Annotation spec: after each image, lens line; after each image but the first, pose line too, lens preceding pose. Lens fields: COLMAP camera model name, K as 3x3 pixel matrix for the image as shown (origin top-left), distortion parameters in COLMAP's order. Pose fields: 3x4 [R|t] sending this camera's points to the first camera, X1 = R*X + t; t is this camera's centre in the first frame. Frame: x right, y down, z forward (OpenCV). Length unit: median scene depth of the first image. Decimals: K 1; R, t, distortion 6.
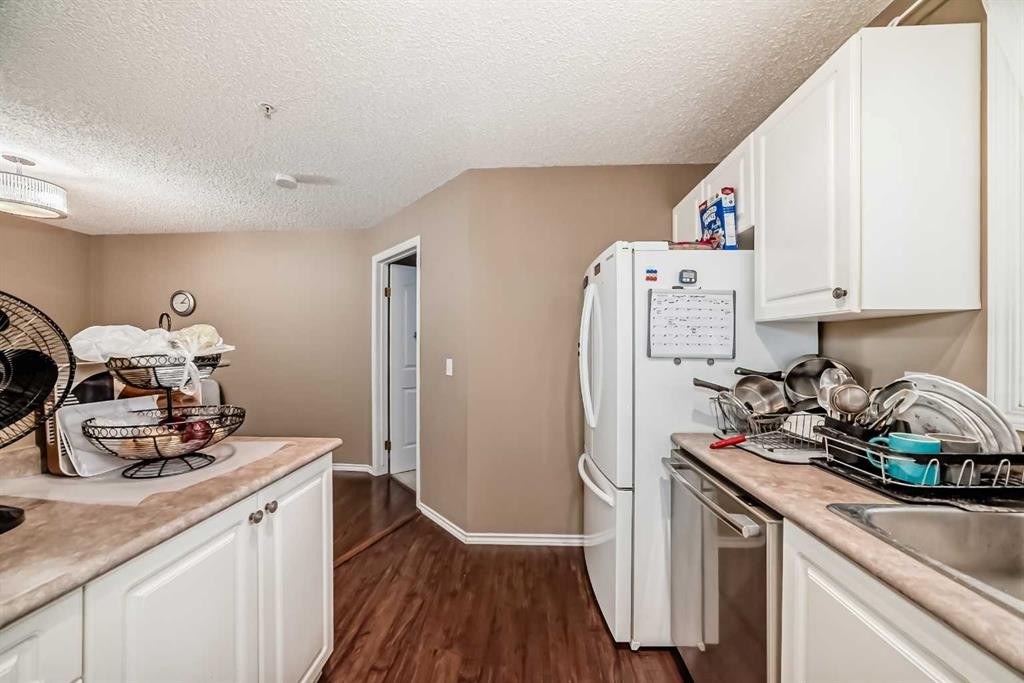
lens RADIAL K [[360.8, 0, 512.2], [0, 360.8, 342.3], [0, 0, 1]] dist [-0.020231, 0.004320]
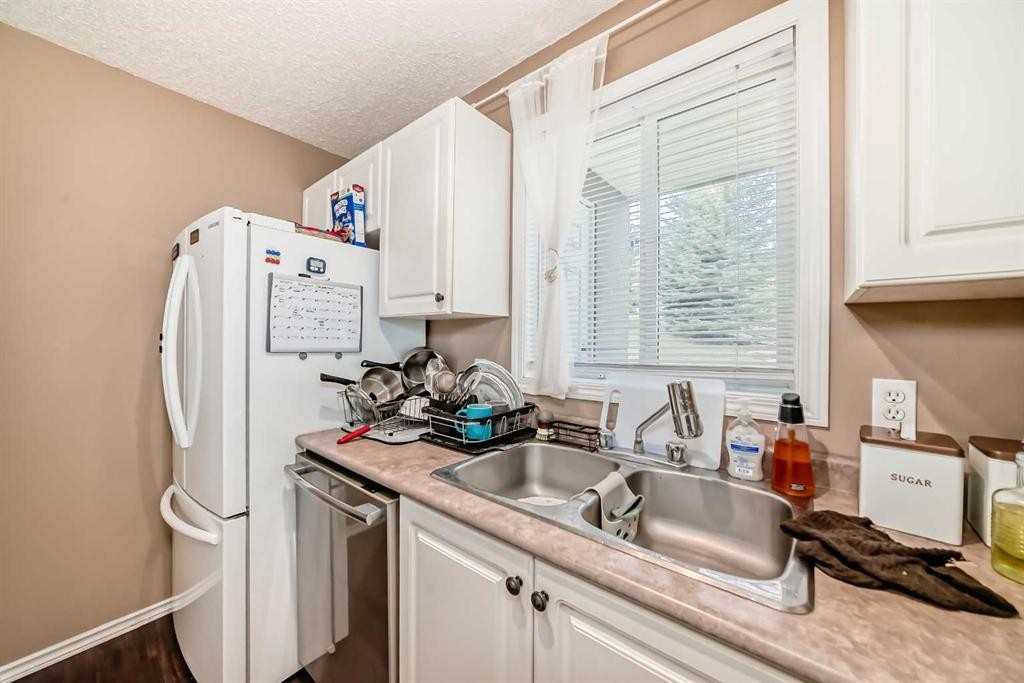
lens RADIAL K [[360.8, 0, 511.2], [0, 360.8, 341.6], [0, 0, 1]] dist [-0.020231, 0.004320]
pose [[0.588085, -0.001728, 0.808798, 0.035498], [-0.012980, 0.999849, 0.011575, -0.001763], [-0.808695, -0.017305, 0.587973, 0.039471]]
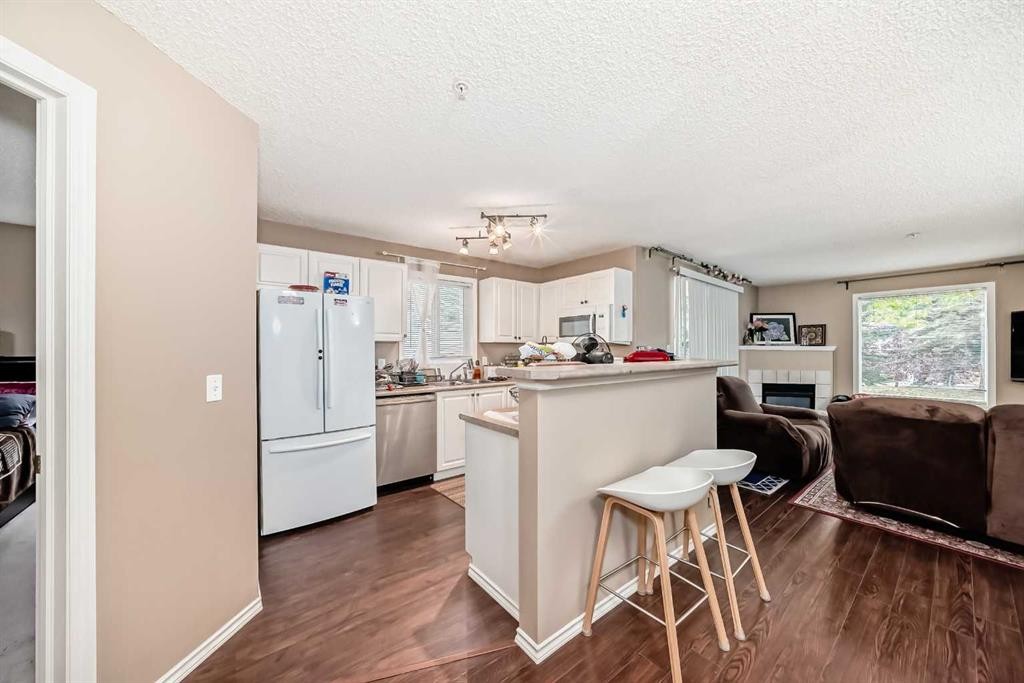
lens RADIAL K [[360.8, 0, 515.8], [0, 360.8, 349.1], [0, 0, 1]] dist [-0.020231, 0.004320]
pose [[-0.662576, -0.001593, 0.748993, -1.715649], [-0.007590, 0.999961, -0.004587, 0.001165], [-0.748956, -0.008724, -0.662562, 1.778313]]
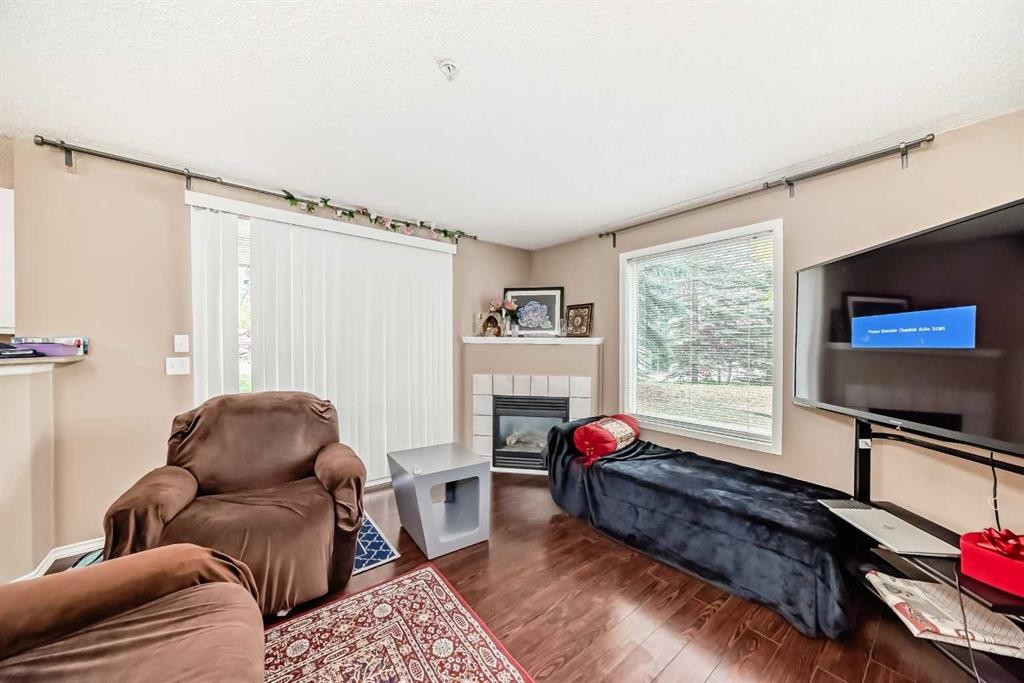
lens RADIAL K [[360.8, 0, 520.2], [0, 360.8, 348.9], [0, 0, 1]] dist [-0.020231, 0.004320]
pose [[-0.667894, -0.010945, 0.744176, -2.589257], [-0.008138, 0.999939, 0.007403, -0.009321], [-0.744212, -0.001111, -0.667943, -1.313506]]
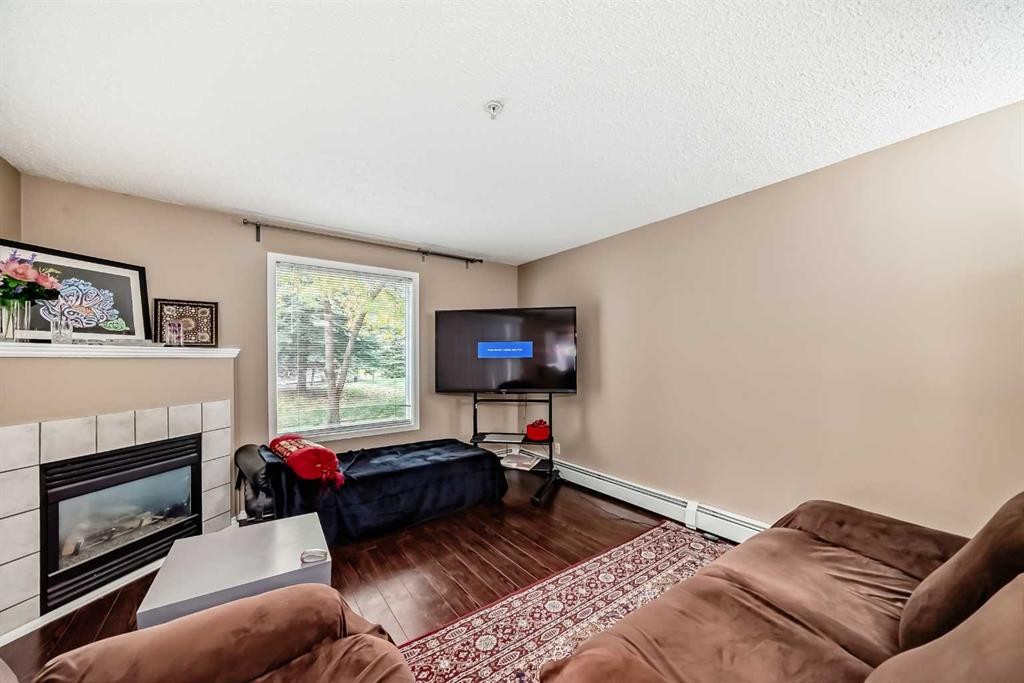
lens RADIAL K [[360.8, 0, 513.0], [0, 360.8, 358.4], [0, 0, 1]] dist [-0.020231, 0.004320]
pose [[-0.770217, 0.007156, -0.637741, -1.035677], [0.010294, 0.999946, -0.001212, -0.002288], [0.637698, -0.007498, -0.770250, -0.932345]]
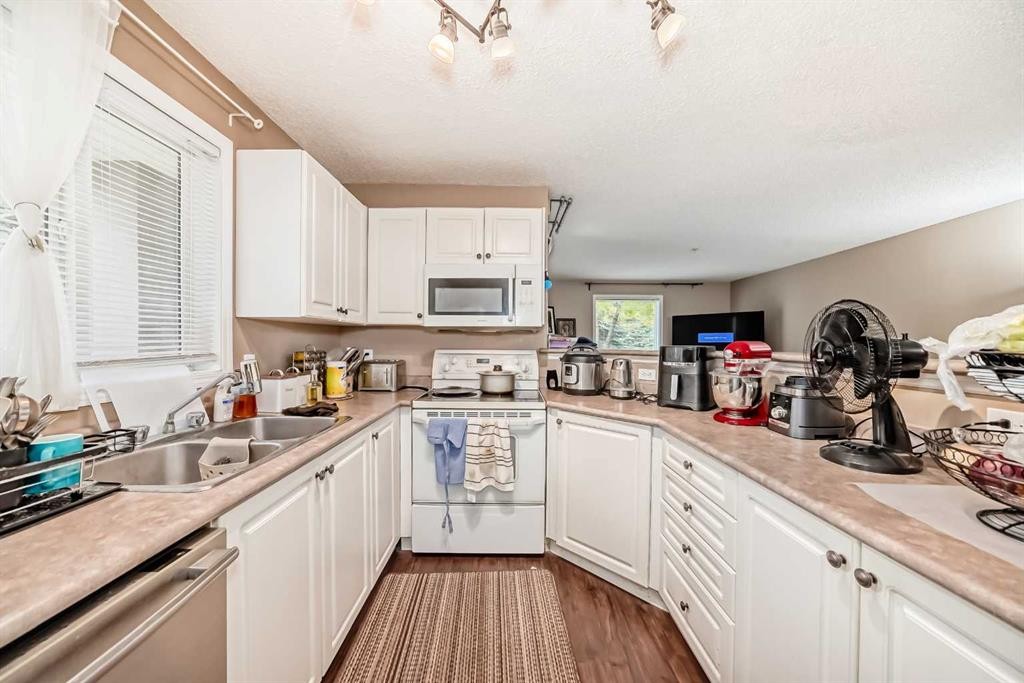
lens RADIAL K [[360.8, 0, 514.8], [0, 360.8, 342.3], [0, 0, 1]] dist [-0.020231, 0.004320]
pose [[-0.997938, -0.006204, -0.063877, 0.023561], [-0.005862, 0.999967, -0.005537, 0.015577], [0.063909, -0.005151, -0.997942, 1.141853]]
